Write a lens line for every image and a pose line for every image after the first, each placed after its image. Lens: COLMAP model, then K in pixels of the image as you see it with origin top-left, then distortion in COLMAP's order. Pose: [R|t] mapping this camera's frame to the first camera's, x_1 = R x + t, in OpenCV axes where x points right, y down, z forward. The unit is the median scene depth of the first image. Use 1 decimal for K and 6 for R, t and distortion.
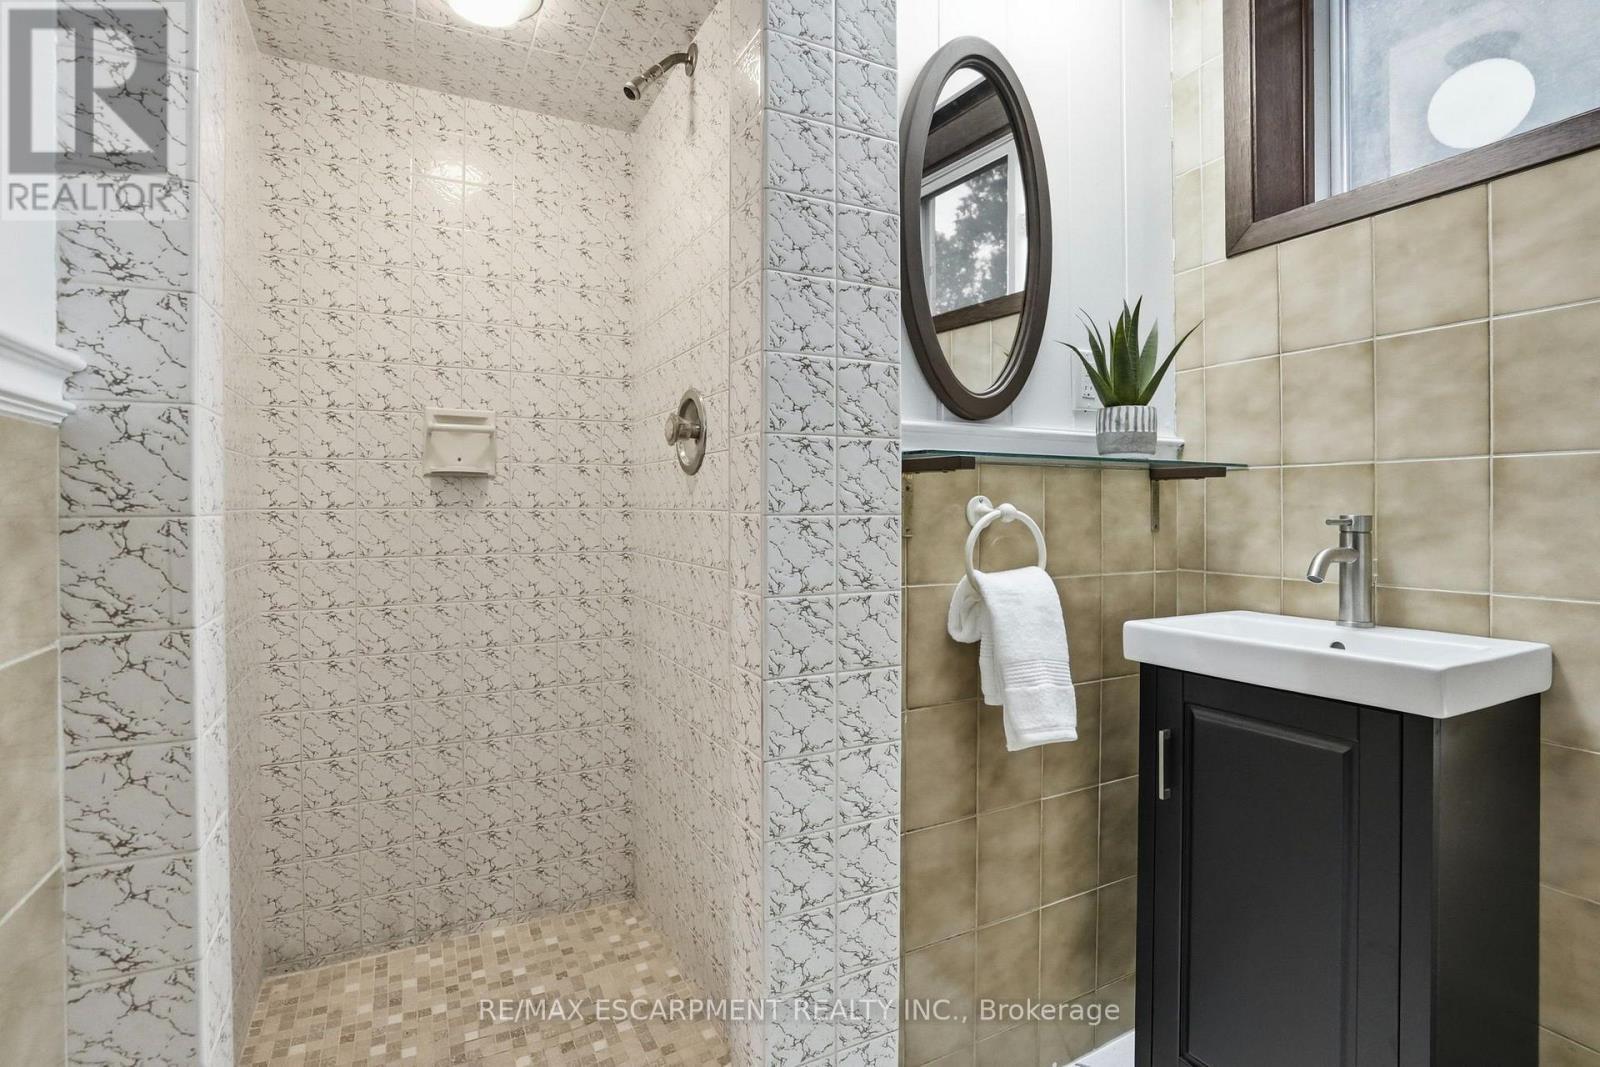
lens RADIAL K [[762.4, 0, 800.7], [0, 762.4, 503.5], [0, 0, 1]] dist [-0.056710, 0.020226]
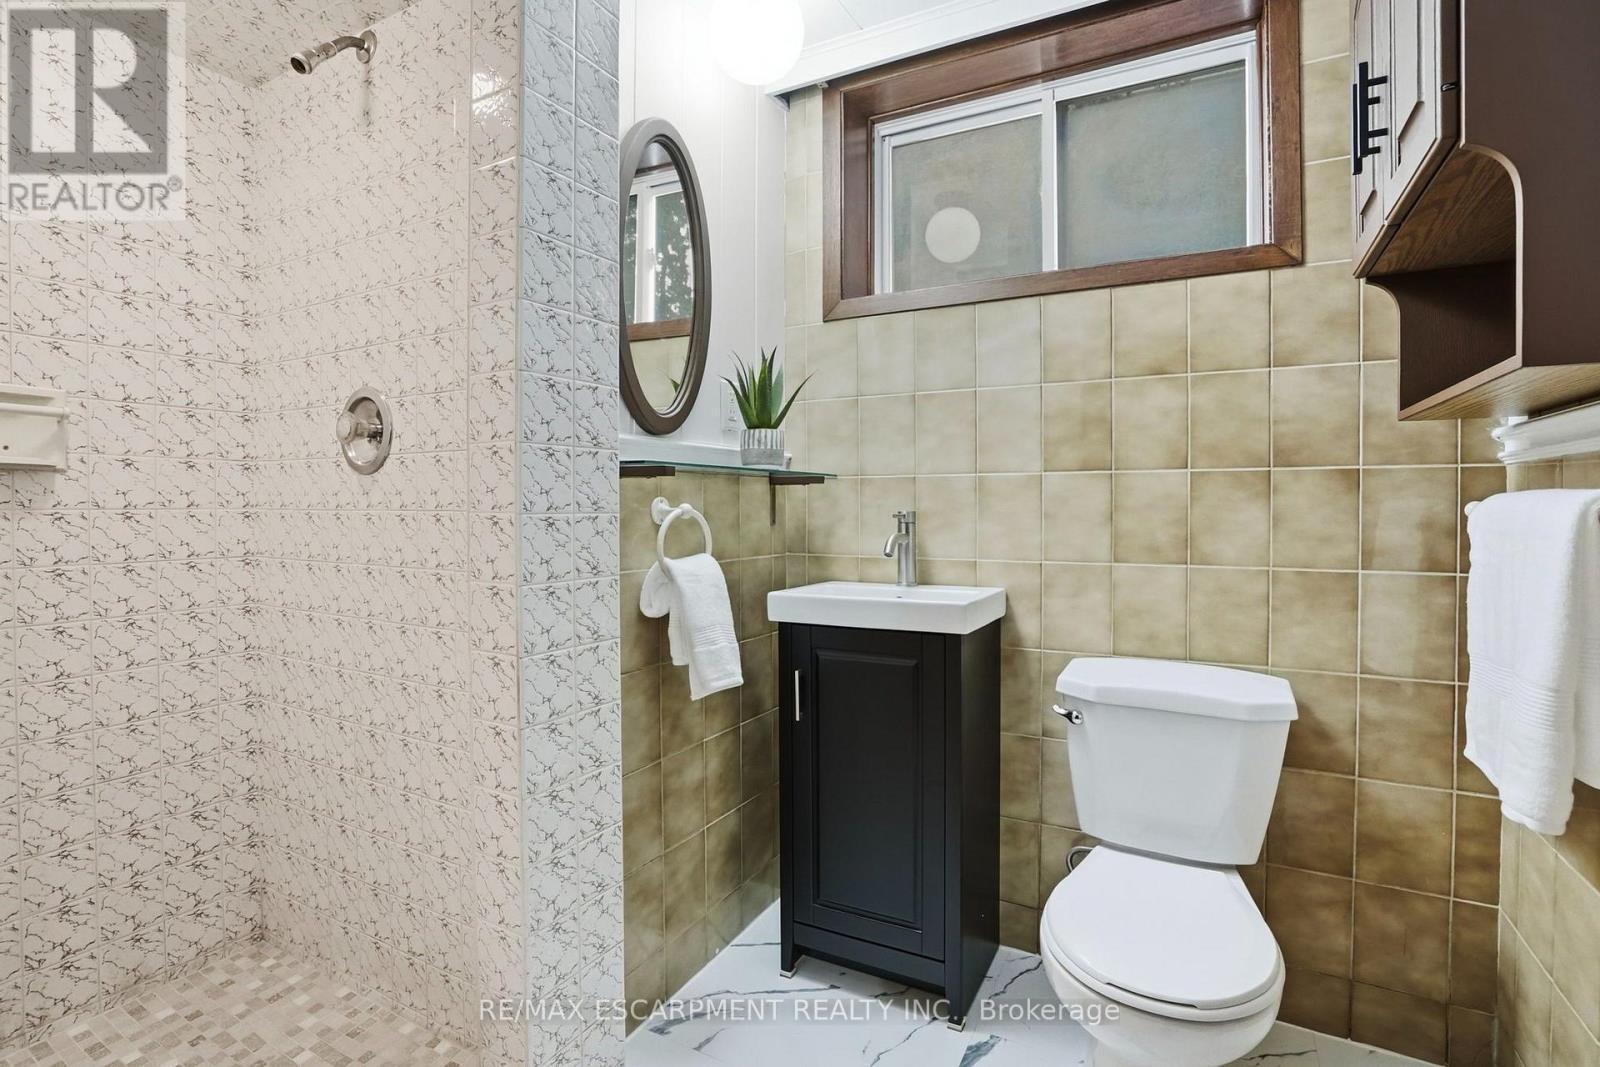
lens RADIAL K [[762.4, 0, 800.7], [0, 762.4, 503.5], [0, 0, 1]] dist [-0.056710, 0.020226]
pose [[0.831708, -0.000563, 0.555213, -0.252505], [-0.000223, 0.999999, 0.001348, -0.001610], [-0.555213, -0.001246, 0.831707, -0.138071]]
